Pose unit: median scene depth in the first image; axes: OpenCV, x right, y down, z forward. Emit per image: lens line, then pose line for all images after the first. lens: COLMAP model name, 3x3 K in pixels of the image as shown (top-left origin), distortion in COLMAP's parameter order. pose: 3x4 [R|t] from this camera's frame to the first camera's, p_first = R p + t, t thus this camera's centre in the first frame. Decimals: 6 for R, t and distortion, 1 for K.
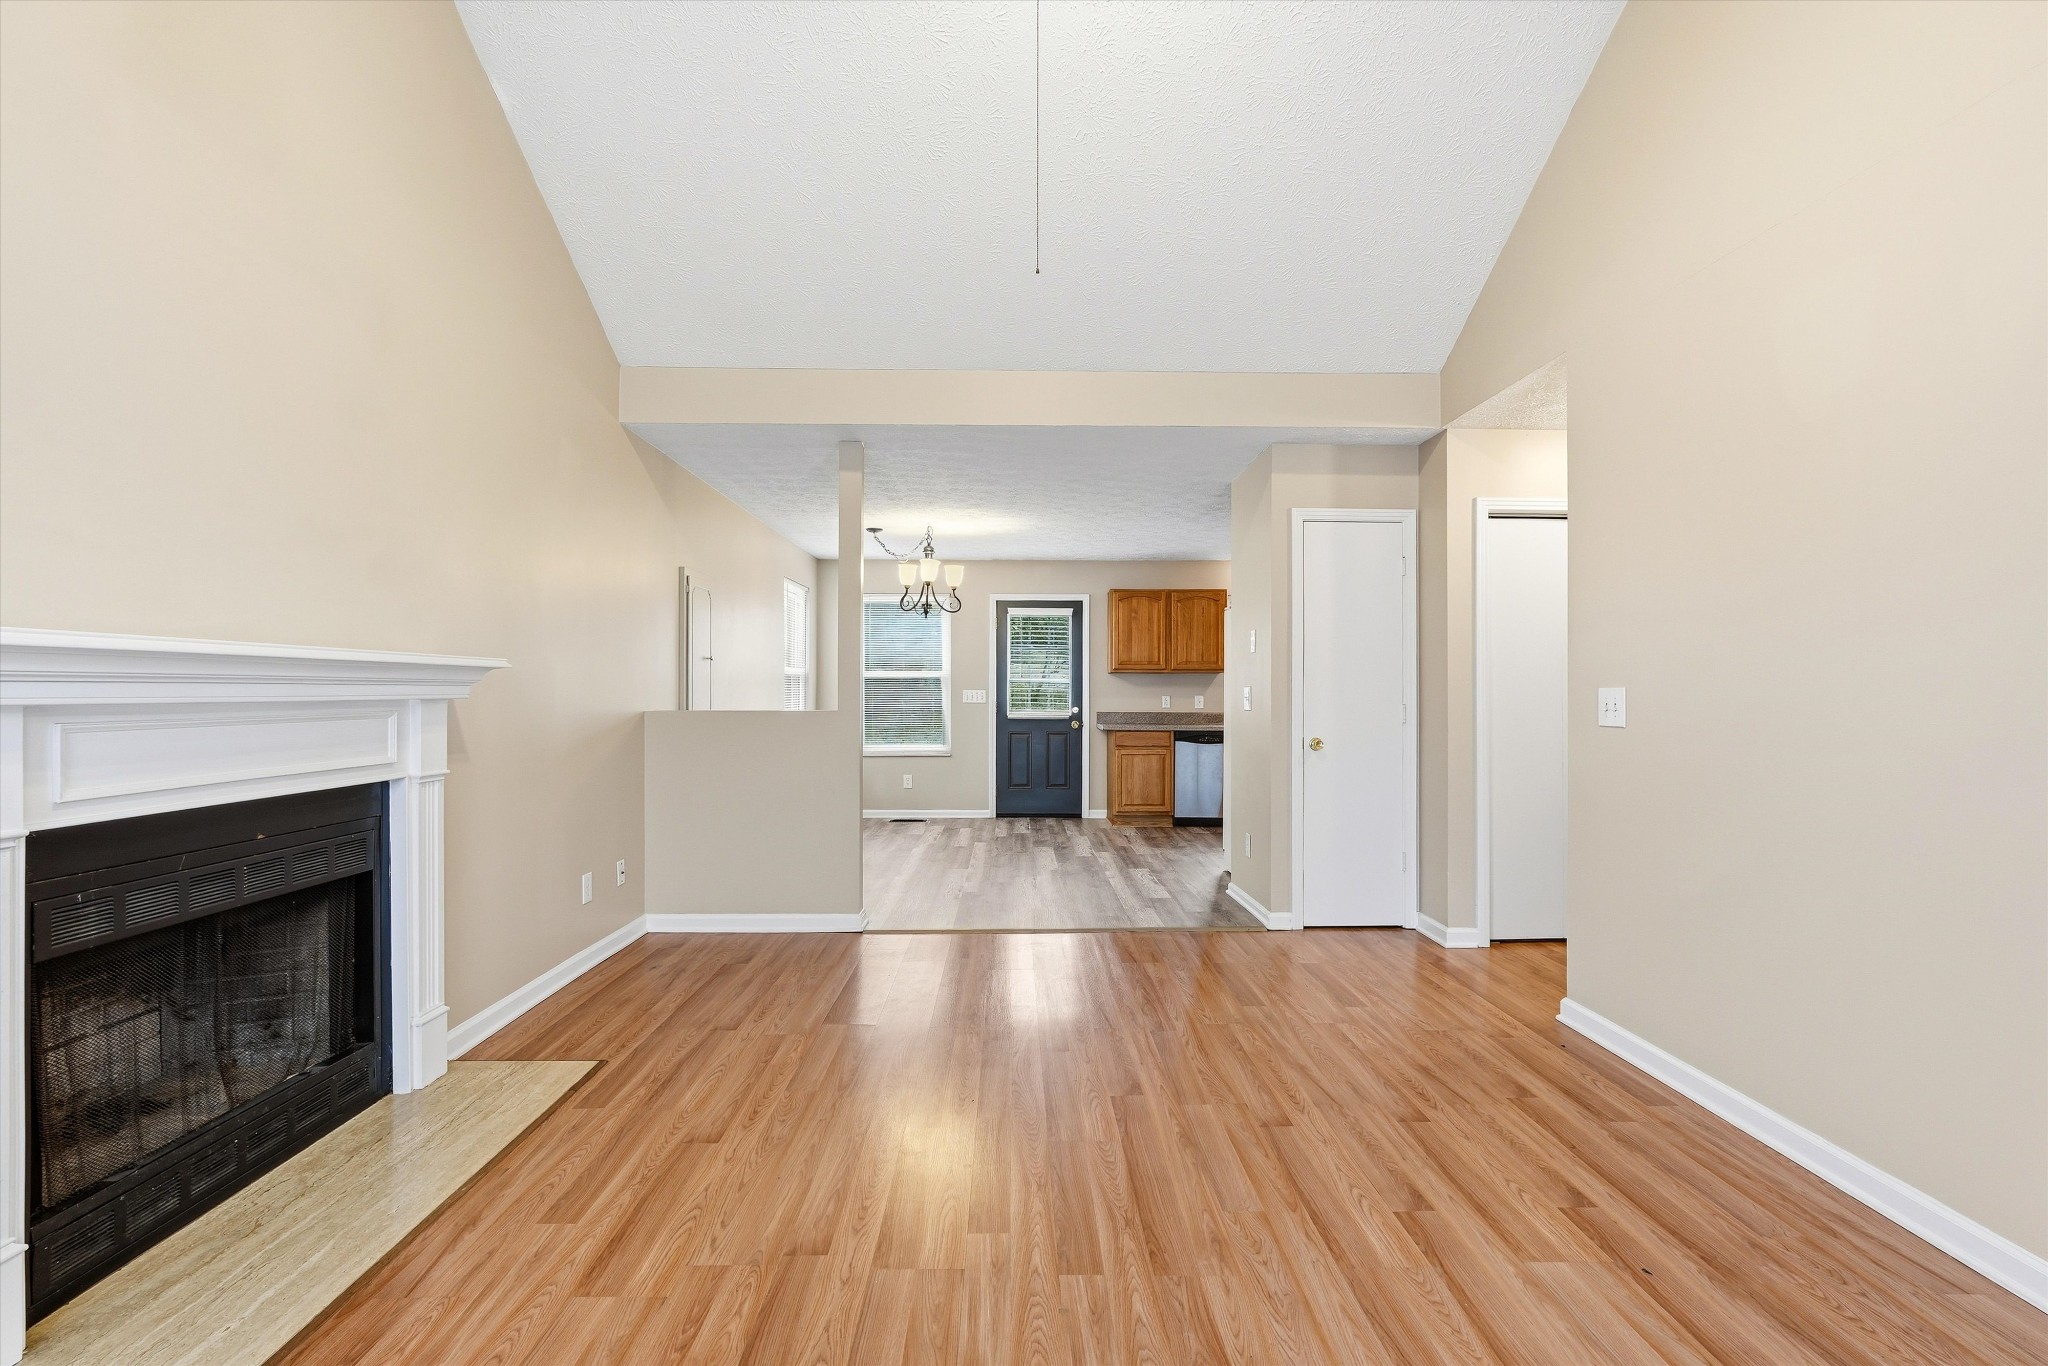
lens RADIAL K [[925.1, 0, 1031.5], [0, 925.1, 690.7], [0, 0, 1]] dist [-0.012185, 0.006050]
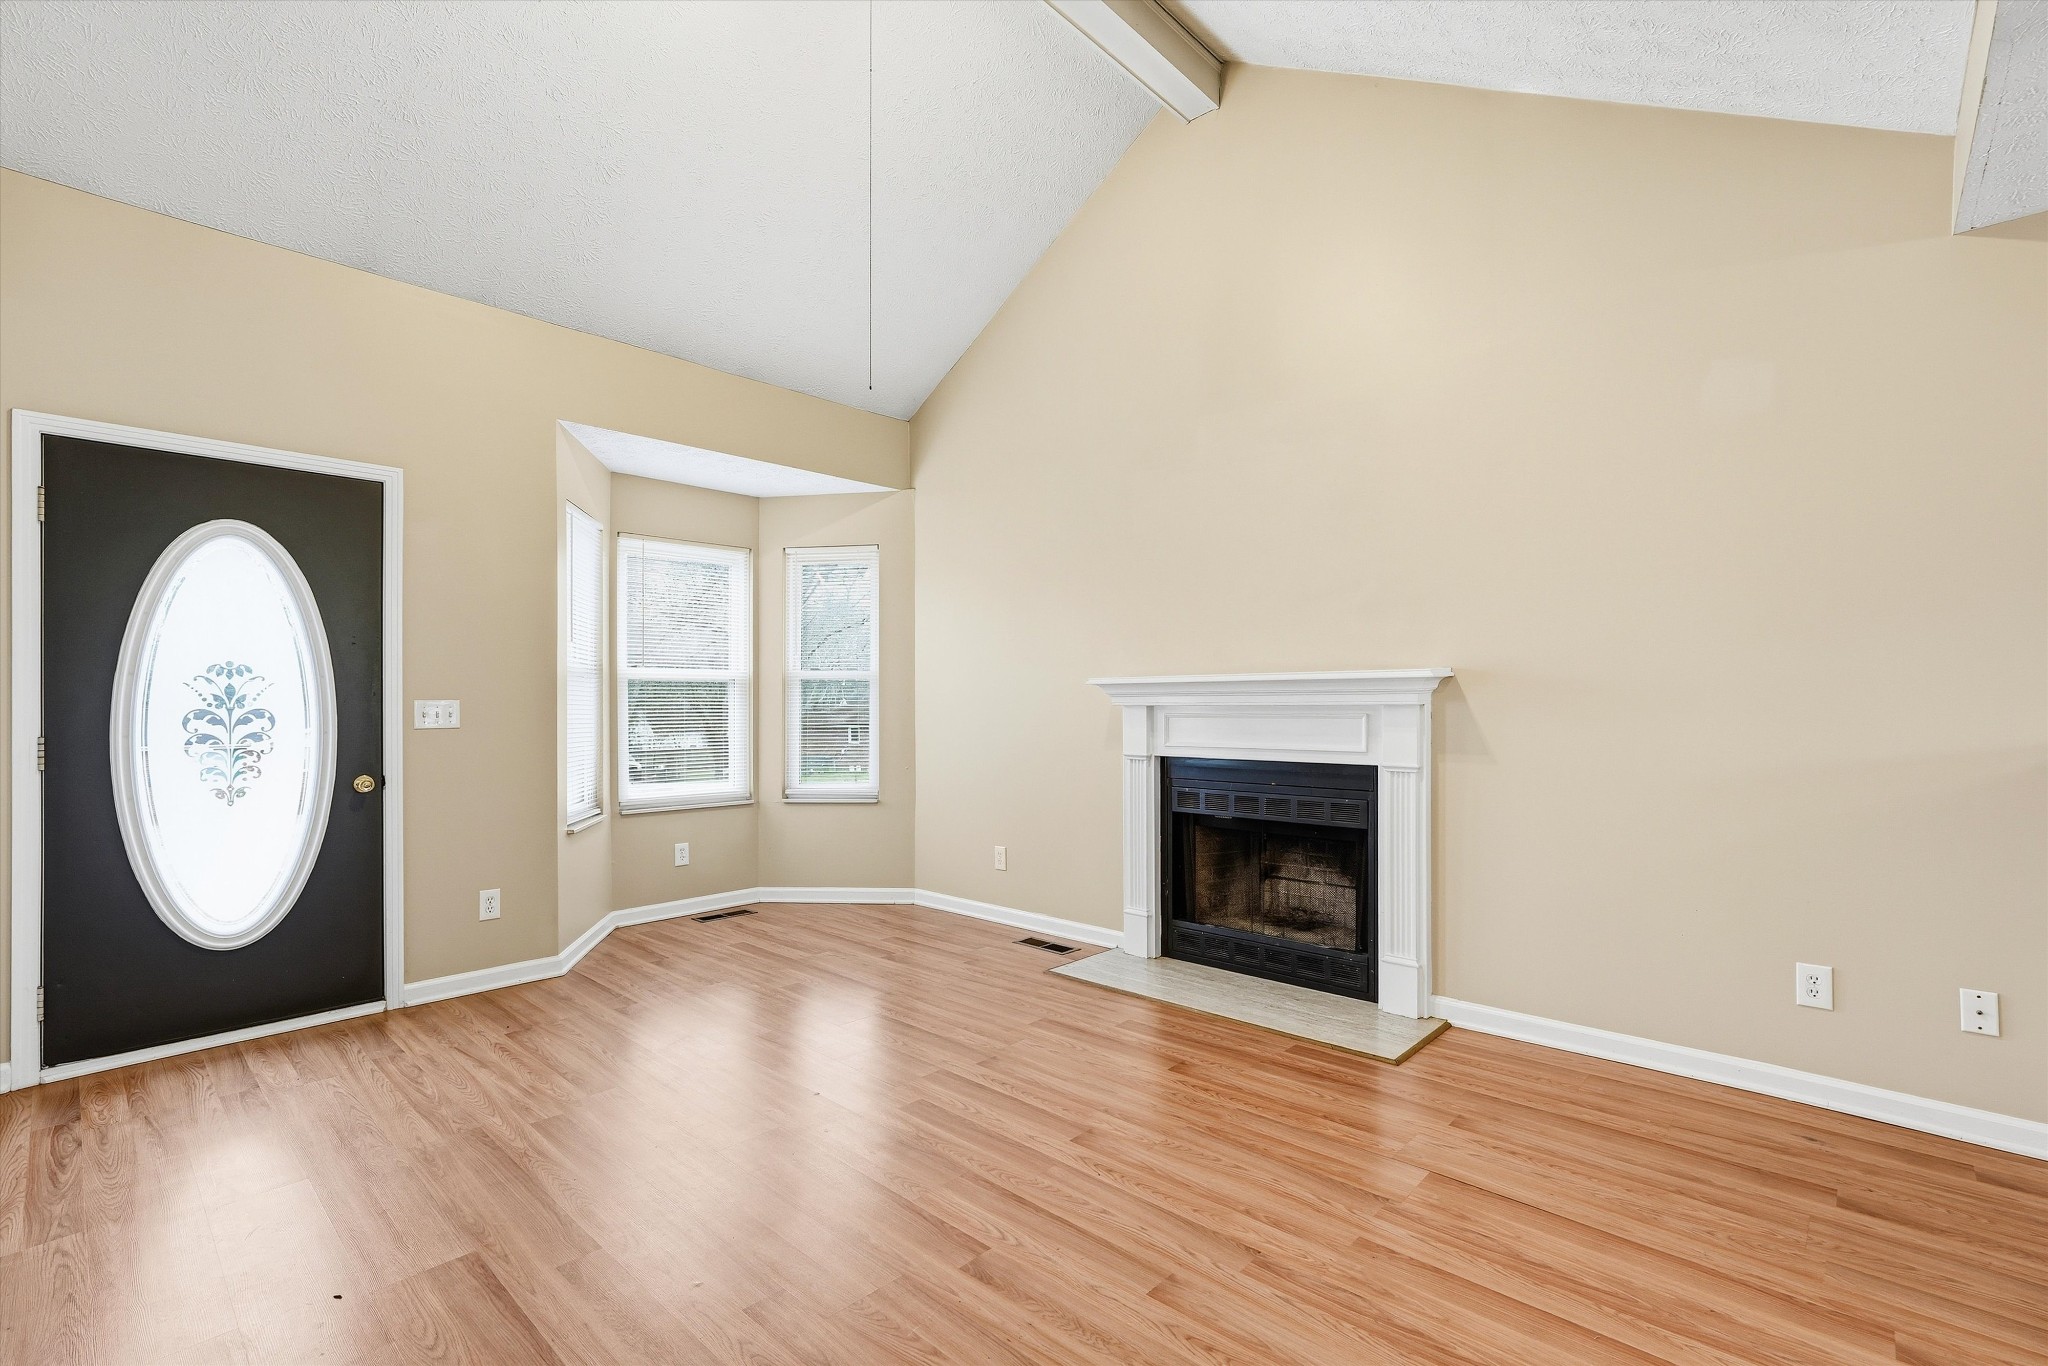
lens RADIAL K [[925.1, 0, 1011.7], [0, 925.1, 692.7], [0, 0, 1]] dist [-0.012185, 0.006050]
pose [[-0.709033, -0.002143, -0.705172, 0.520652], [0.006252, 0.999937, -0.009325, 0.001327], [0.705147, -0.011020, -0.708975, 1.343313]]
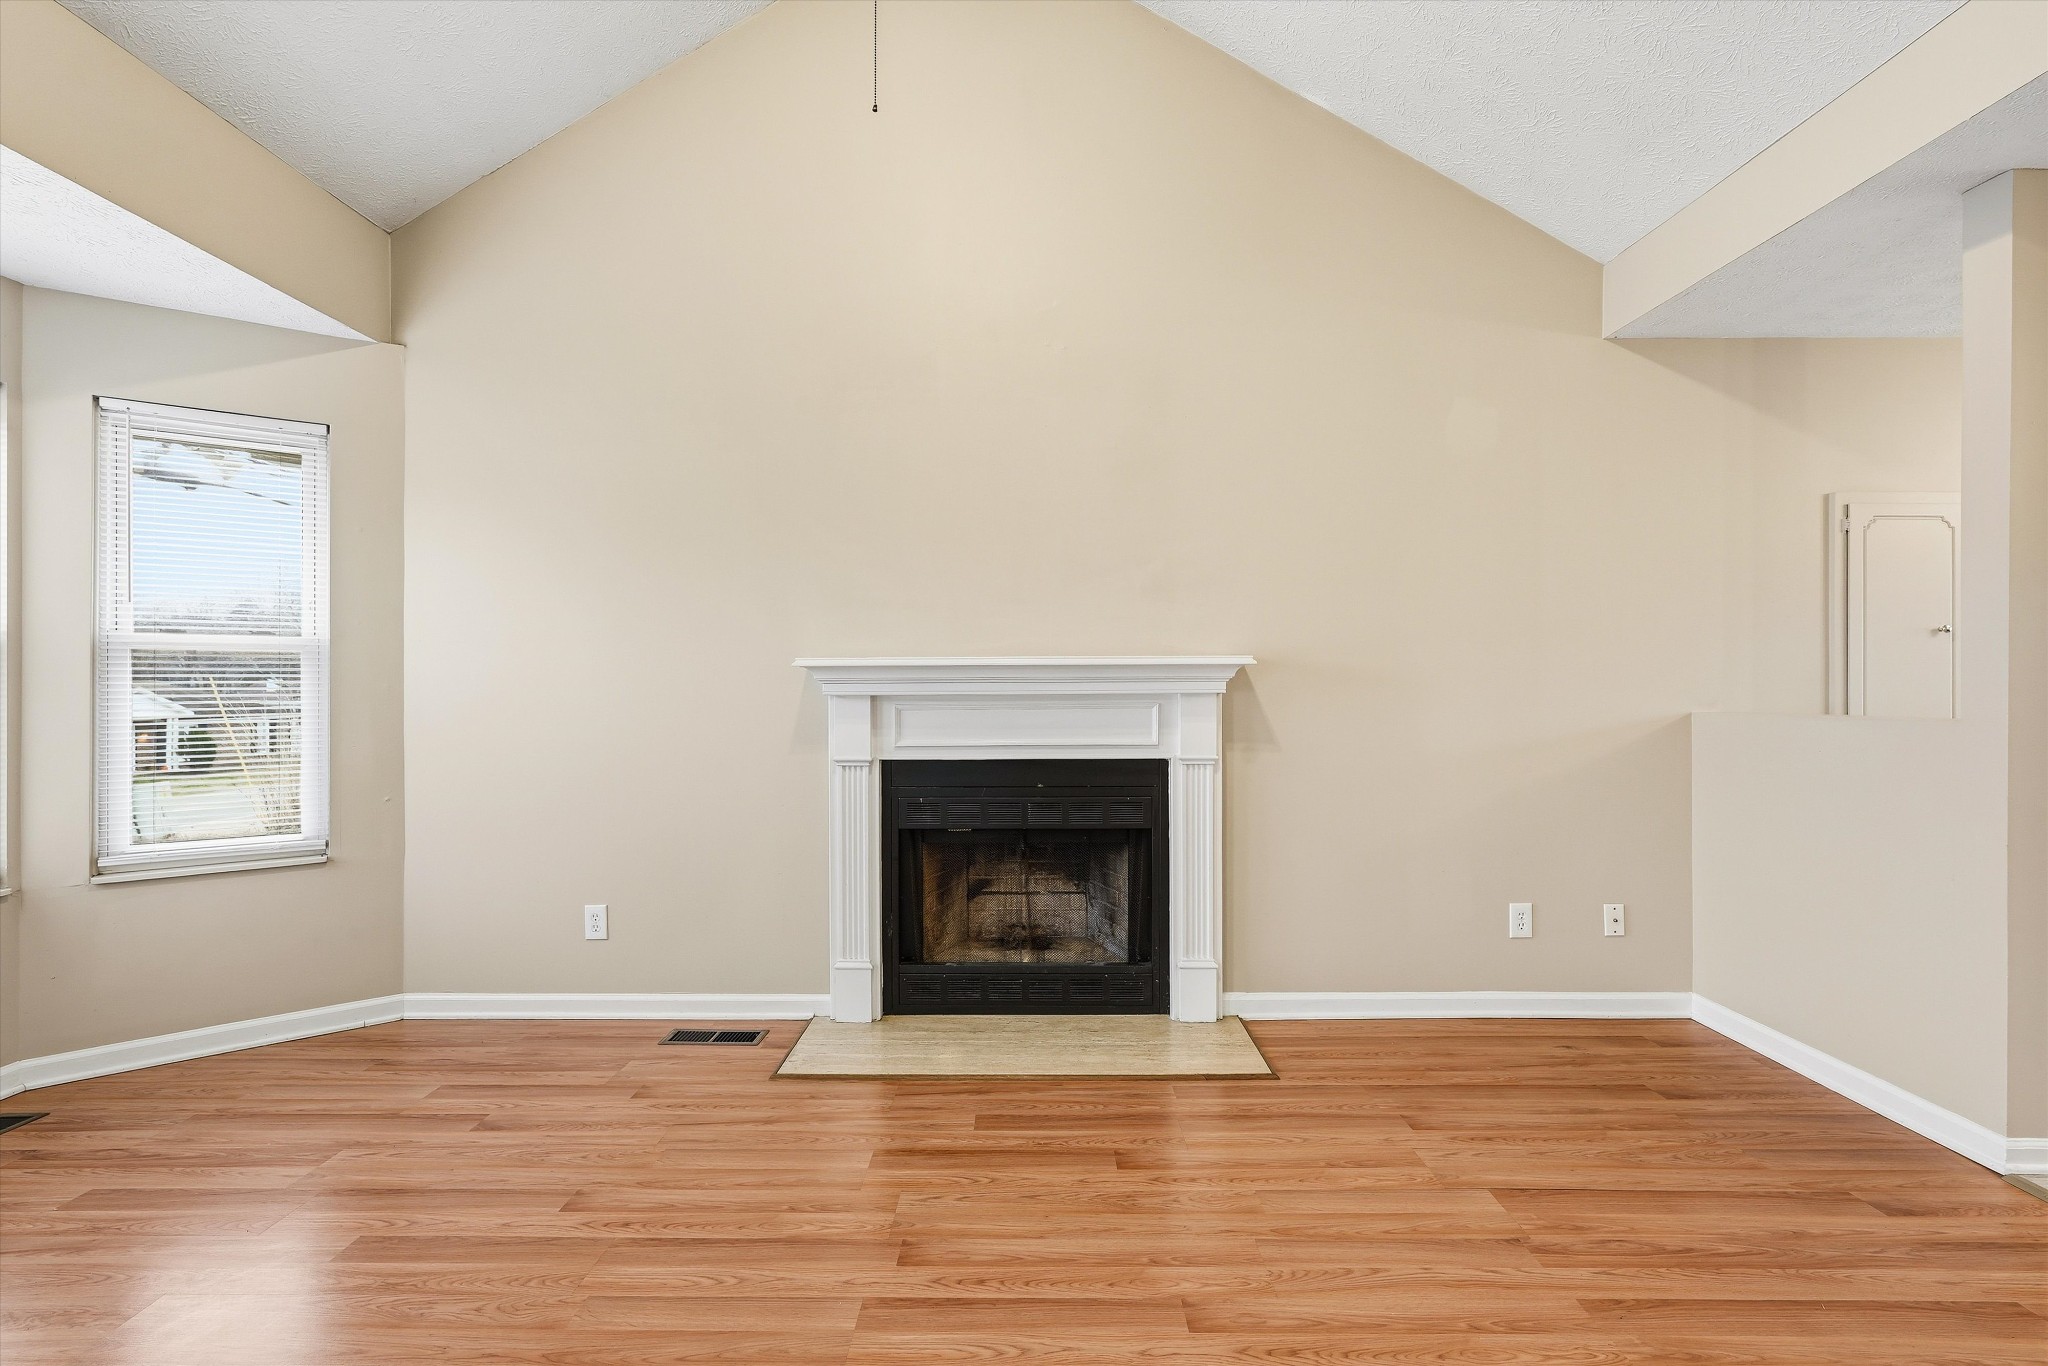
lens RADIAL K [[925.1, 0, 1020.9], [0, 925.1, 688.4], [0, 0, 1]] dist [-0.012185, 0.006050]
pose [[-0.034895, -0.001831, -0.999389, 0.465907], [0.005064, 0.999985, -0.002009, 0.003567], [0.999378, -0.005131, -0.034885, 0.728783]]
